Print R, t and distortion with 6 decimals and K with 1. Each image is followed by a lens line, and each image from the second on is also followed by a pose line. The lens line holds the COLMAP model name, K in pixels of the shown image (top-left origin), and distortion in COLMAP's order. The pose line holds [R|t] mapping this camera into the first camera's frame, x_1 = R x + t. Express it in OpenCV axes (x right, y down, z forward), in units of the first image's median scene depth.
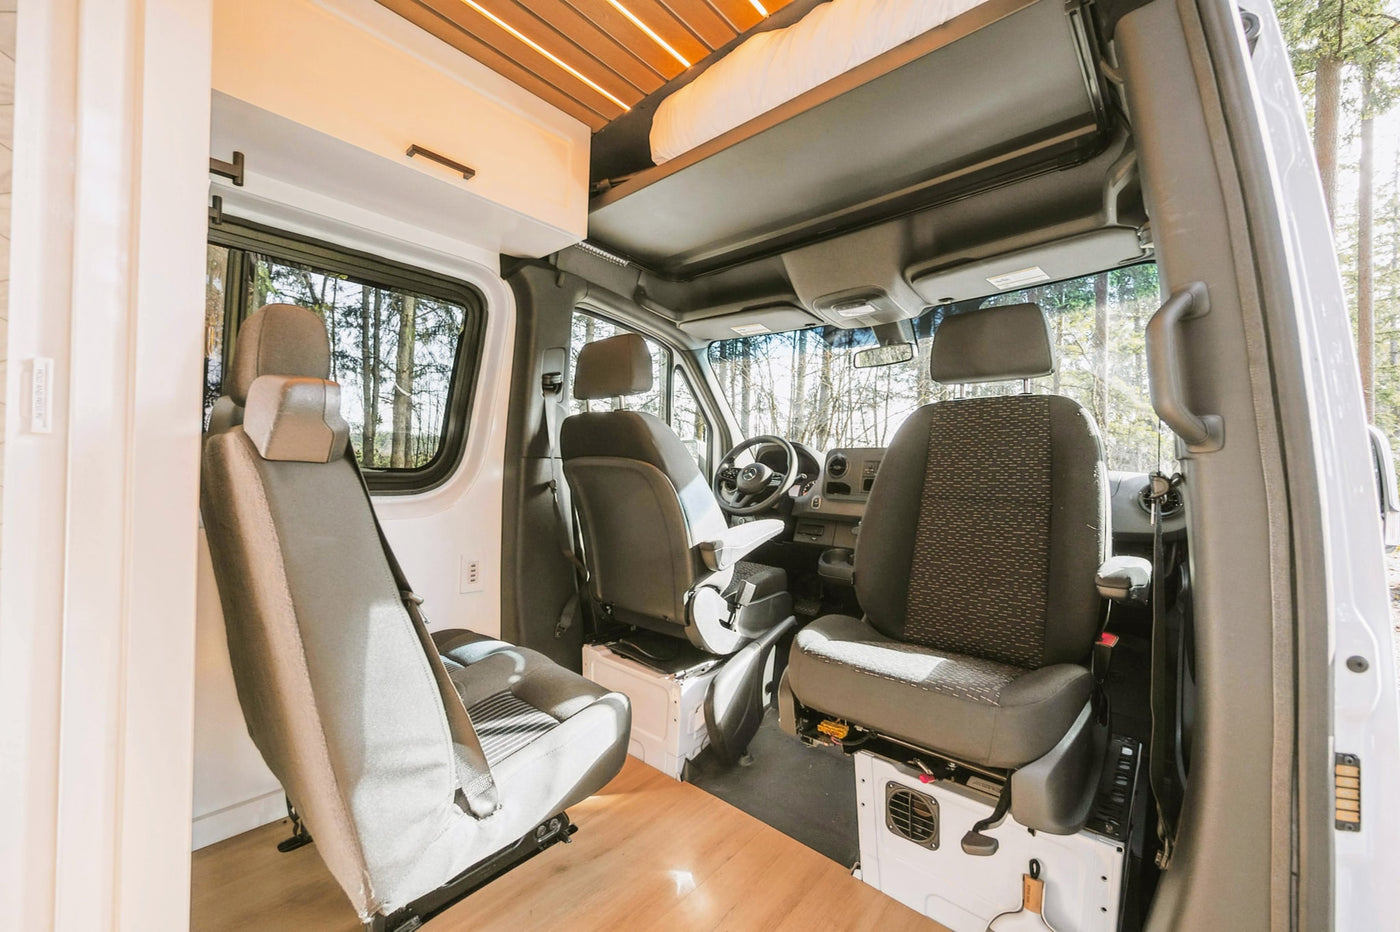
lens RADIAL K [[552.2, 0, 698.3], [0, 552.2, 456.7], [0, 0, 1]] dist [0.009311, -0.000068]
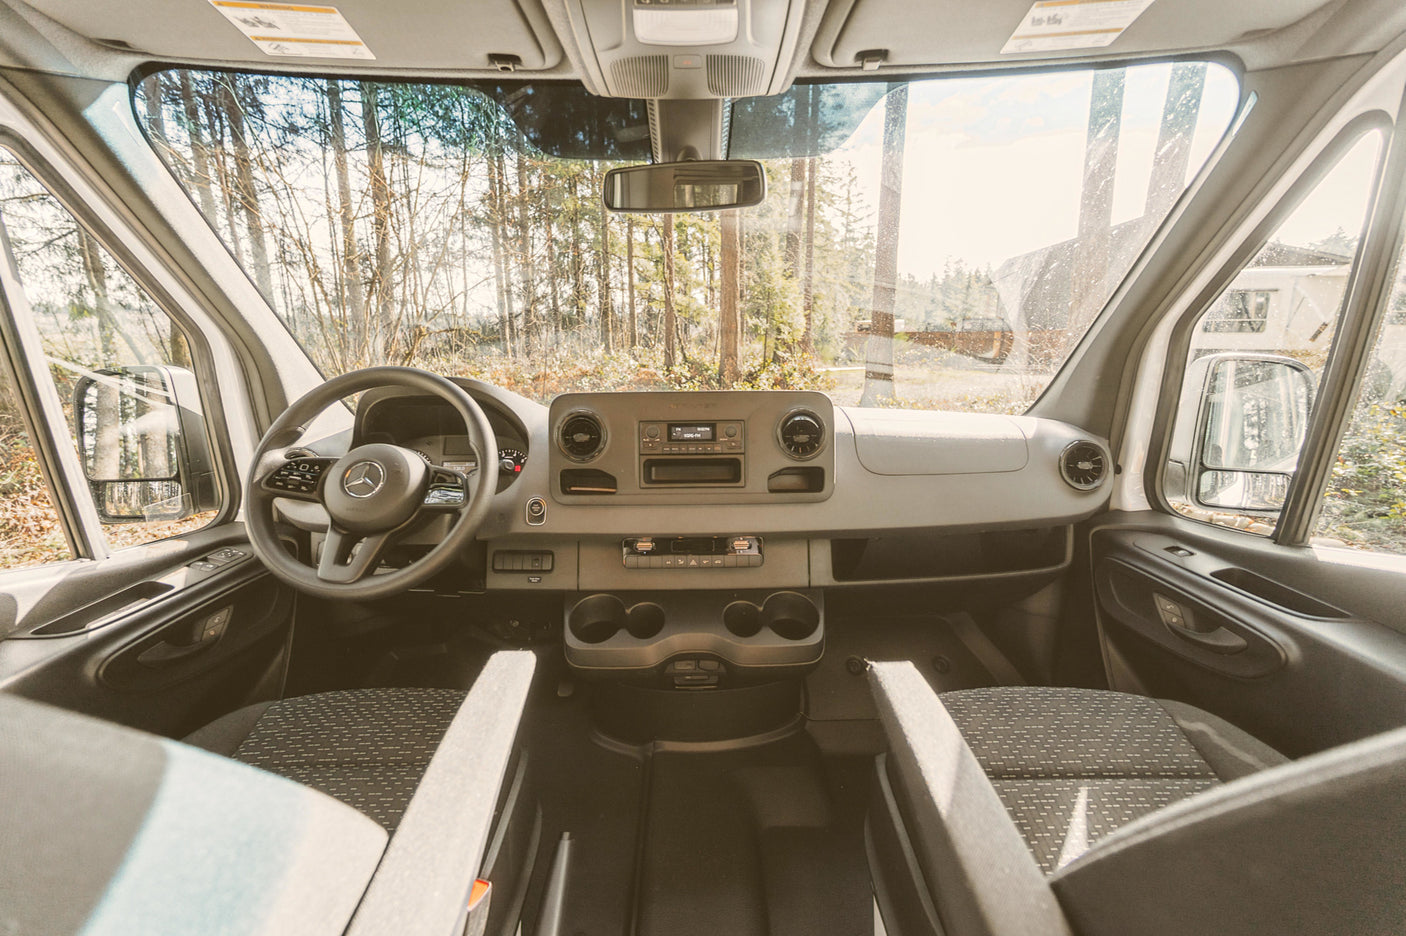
lens RADIAL K [[554.6, 0, 701.3], [0, 554.6, 458.7], [0, 0, 1]] dist [0.009311, -0.000068]
pose [[0.744786, -0.166929, 0.646087, 0.020801], [0.008412, 0.970477, 0.241045, -0.068250], [-0.667251, -0.174092, 0.724202, 0.547005]]
